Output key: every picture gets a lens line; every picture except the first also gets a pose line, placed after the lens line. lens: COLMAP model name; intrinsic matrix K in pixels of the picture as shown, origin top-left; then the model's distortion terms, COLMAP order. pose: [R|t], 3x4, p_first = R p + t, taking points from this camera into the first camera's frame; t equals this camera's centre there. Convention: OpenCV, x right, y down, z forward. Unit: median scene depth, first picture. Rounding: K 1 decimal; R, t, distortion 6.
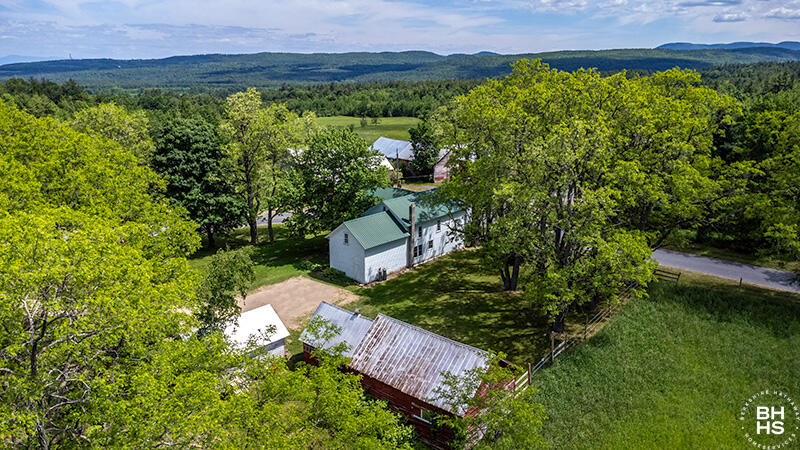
lens RADIAL K [[612.6, 0, 400.0], [0, 612.6, 225.0], [0, 0, 1]] dist [-0.000488, -0.000803]
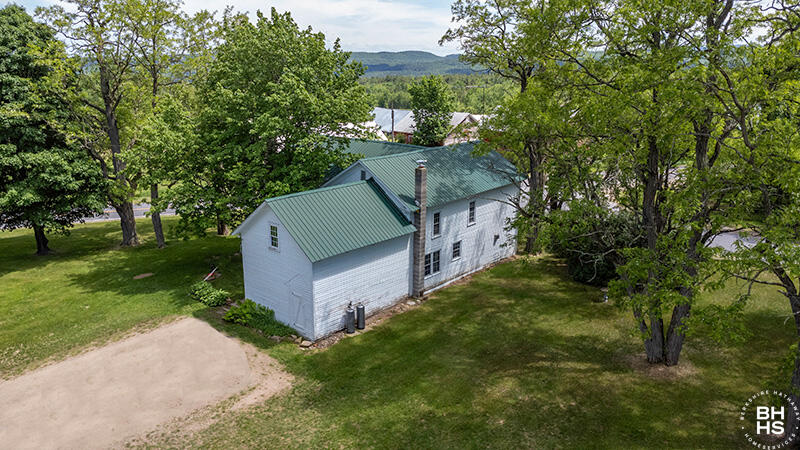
lens RADIAL K [[612.6, 0, 400.0], [0, 612.6, 225.0], [0, 0, 1]] dist [-0.000488, -0.000803]
pose [[0.999983, 0.002981, 0.004925, 0.001279], [-0.002962, 0.999988, -0.003854, 0.014185], [-0.004936, 0.003839, 0.999980, 0.521465]]
